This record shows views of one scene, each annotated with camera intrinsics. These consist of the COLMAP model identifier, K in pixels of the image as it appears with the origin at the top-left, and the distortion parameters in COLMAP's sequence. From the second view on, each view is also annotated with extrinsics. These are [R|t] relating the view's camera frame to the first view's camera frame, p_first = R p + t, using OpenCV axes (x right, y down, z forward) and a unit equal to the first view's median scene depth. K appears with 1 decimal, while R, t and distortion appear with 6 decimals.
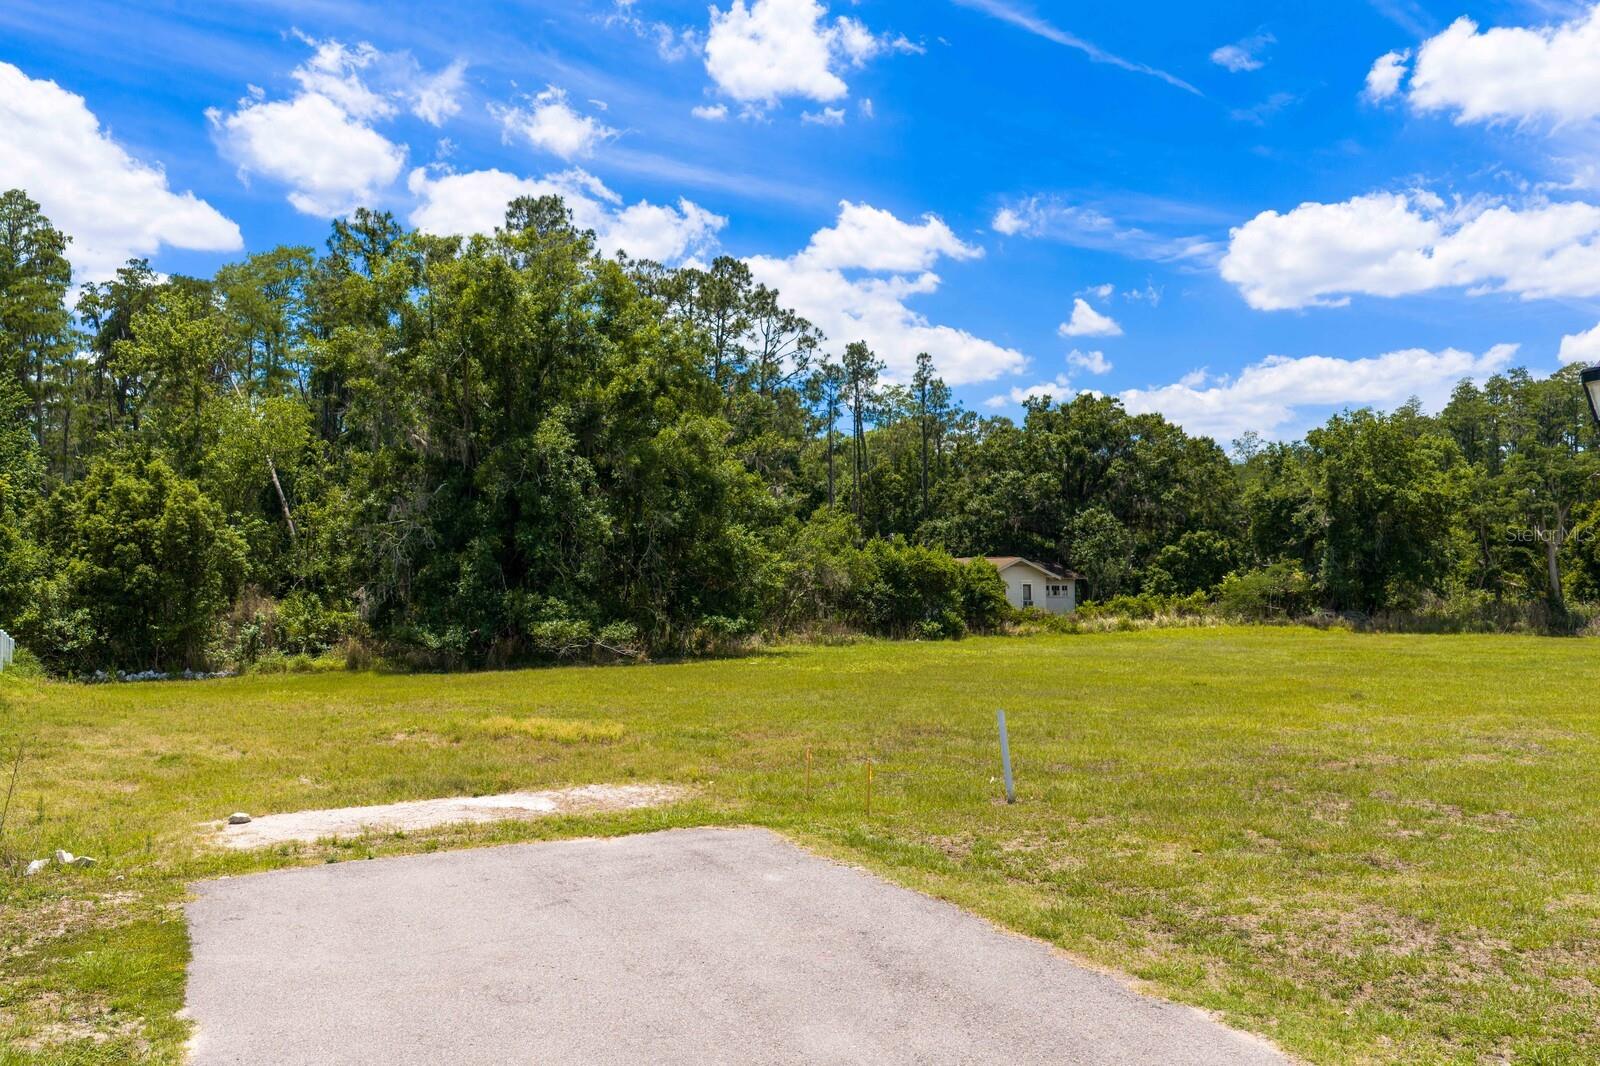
lens RADIAL K [[1328.6, 0, 801.3], [0, 1328.6, 521.8], [0, 0, 1]] dist [0.033557, -0.067444]
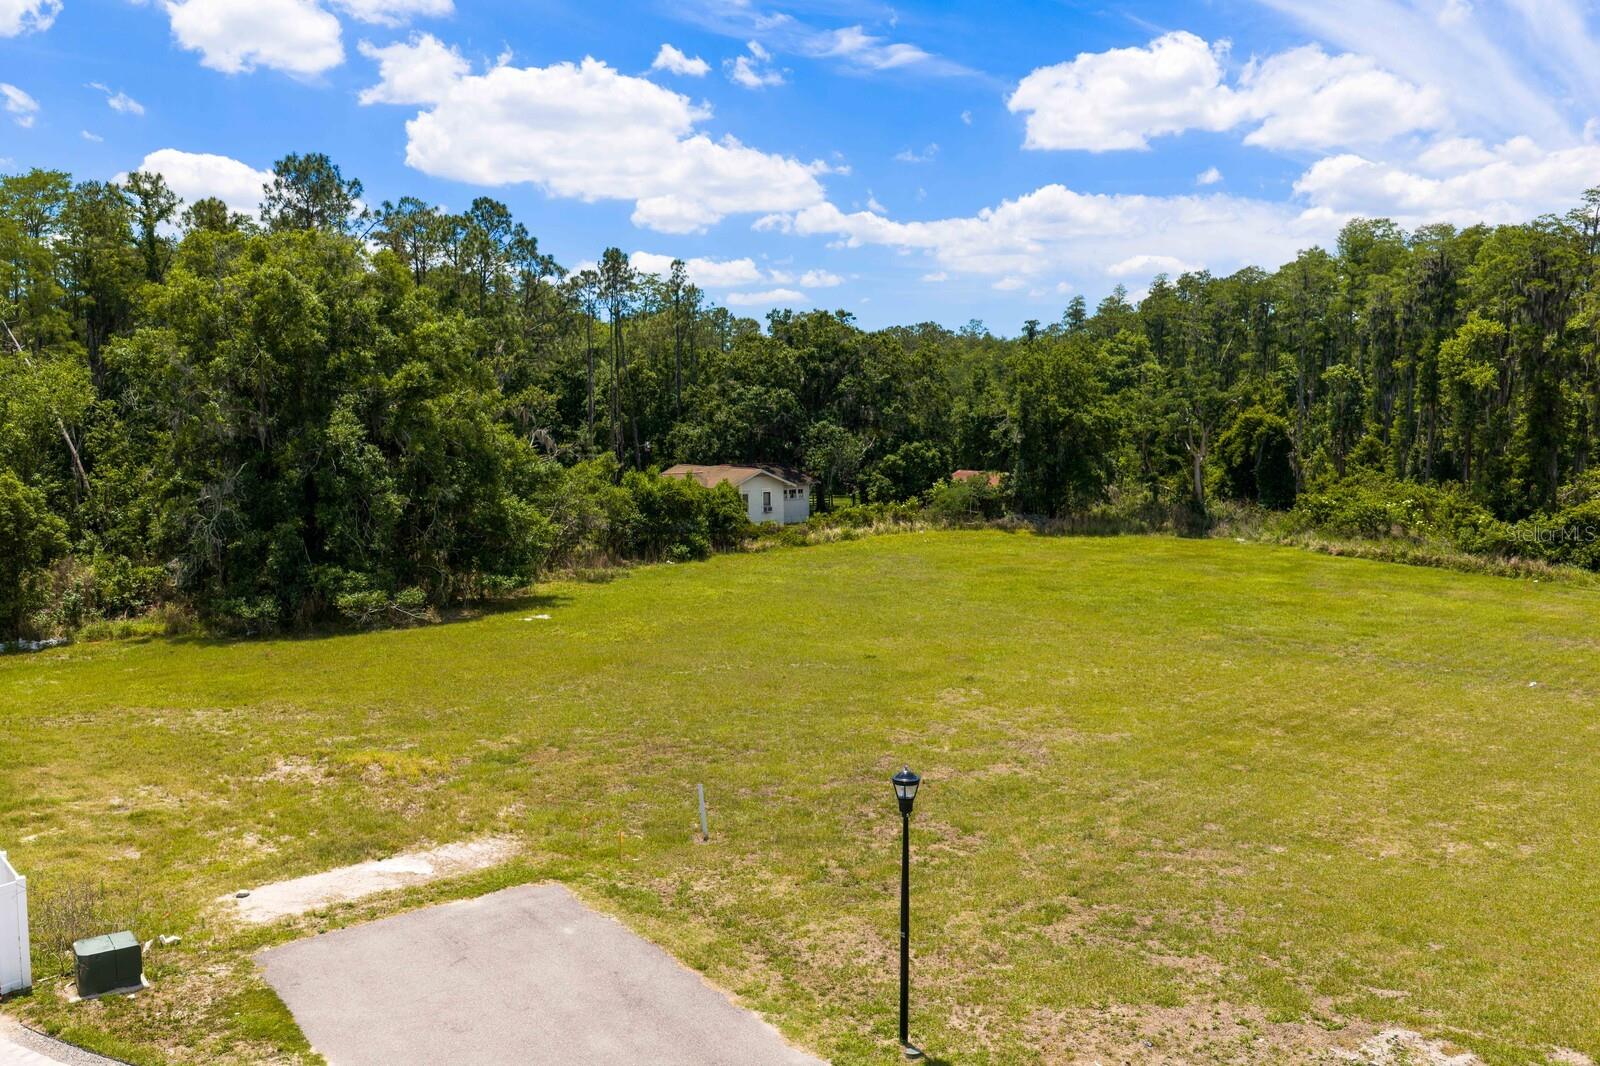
lens RADIAL K [[1328.6, 0, 798.7], [0, 1328.6, 542.3], [0, 0, 1]] dist [0.033557, -0.067444]
pose [[0.984290, -0.017833, 0.175658, -0.003916], [-0.008013, 0.989350, 0.145337, -0.098256], [-0.176379, -0.144461, 0.973664, -0.147132]]
